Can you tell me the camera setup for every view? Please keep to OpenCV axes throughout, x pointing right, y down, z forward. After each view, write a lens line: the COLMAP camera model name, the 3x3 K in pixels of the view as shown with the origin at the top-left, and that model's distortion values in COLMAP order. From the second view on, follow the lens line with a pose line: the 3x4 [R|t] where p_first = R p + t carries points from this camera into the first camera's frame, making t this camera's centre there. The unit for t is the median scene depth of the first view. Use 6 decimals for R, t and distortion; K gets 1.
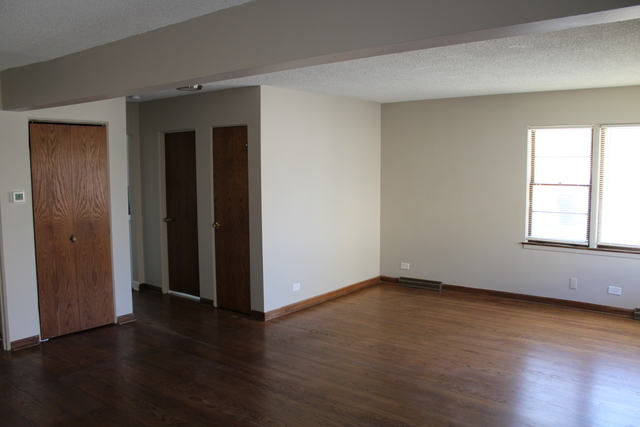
lens RADIAL K [[530.0, 0, 323.5], [0, 530.0, 212.0], [0, 0, 1]] dist [-0.158752, 0.140787]
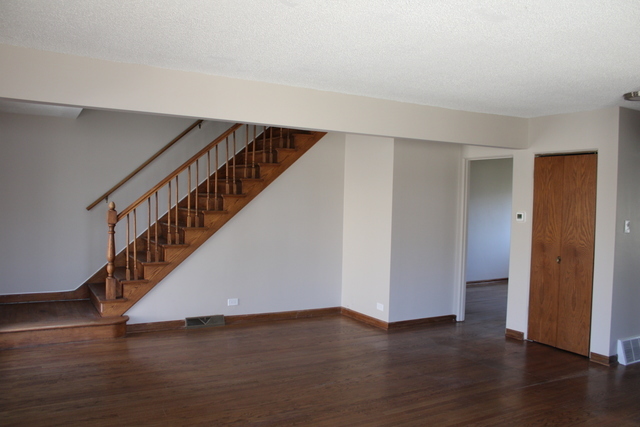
lens RADIAL K [[530.0, 0, 323.5], [0, 530.0, 212.0], [0, 0, 1]] dist [-0.158752, 0.140787]
pose [[-0.375699, 0.016577, -0.926594, 0.694483], [-0.110015, 0.991972, 0.062353, -0.060757], [0.920189, 0.125365, -0.370859, 0.919022]]
